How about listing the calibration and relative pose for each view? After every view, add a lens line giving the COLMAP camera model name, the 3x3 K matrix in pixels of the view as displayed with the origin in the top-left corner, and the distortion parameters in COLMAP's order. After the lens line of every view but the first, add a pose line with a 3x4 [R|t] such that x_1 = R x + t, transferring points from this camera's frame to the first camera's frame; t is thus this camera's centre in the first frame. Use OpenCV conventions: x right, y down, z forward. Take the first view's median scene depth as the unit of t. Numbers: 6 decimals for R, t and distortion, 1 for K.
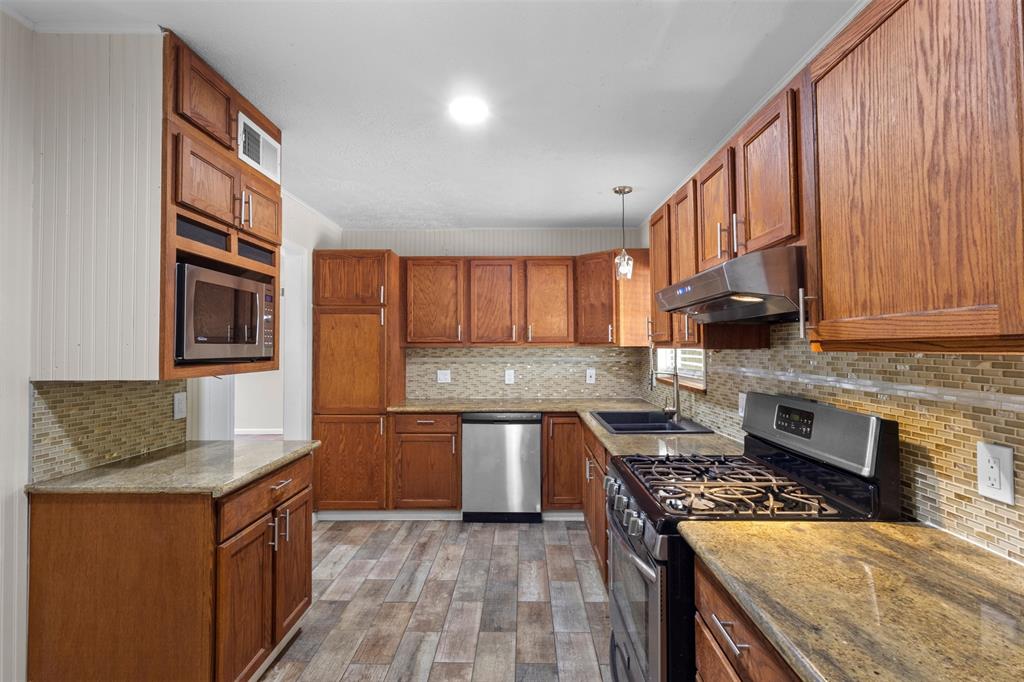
lens RADIAL K [[477.3, 0, 511.6], [0, 477.3, 339.3], [0, 0, 1]] dist [0.001379, -0.000730]
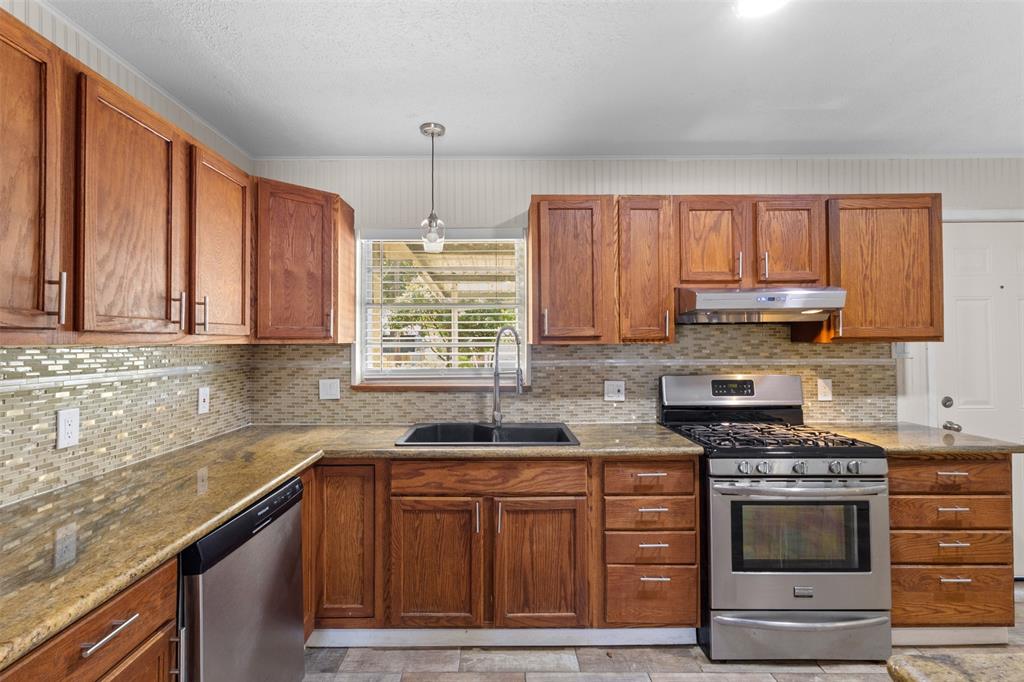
lens RADIAL K [[477.3, 0, 506.9], [0, 477.3, 335.3], [0, 0, 1]] dist [0.001379, -0.000730]
pose [[-0.009374, 0.016918, 0.999813, -1.206377], [-0.008239, 0.999822, -0.016995, 0.036279], [-0.999922, -0.008397, -0.009233, 2.155336]]
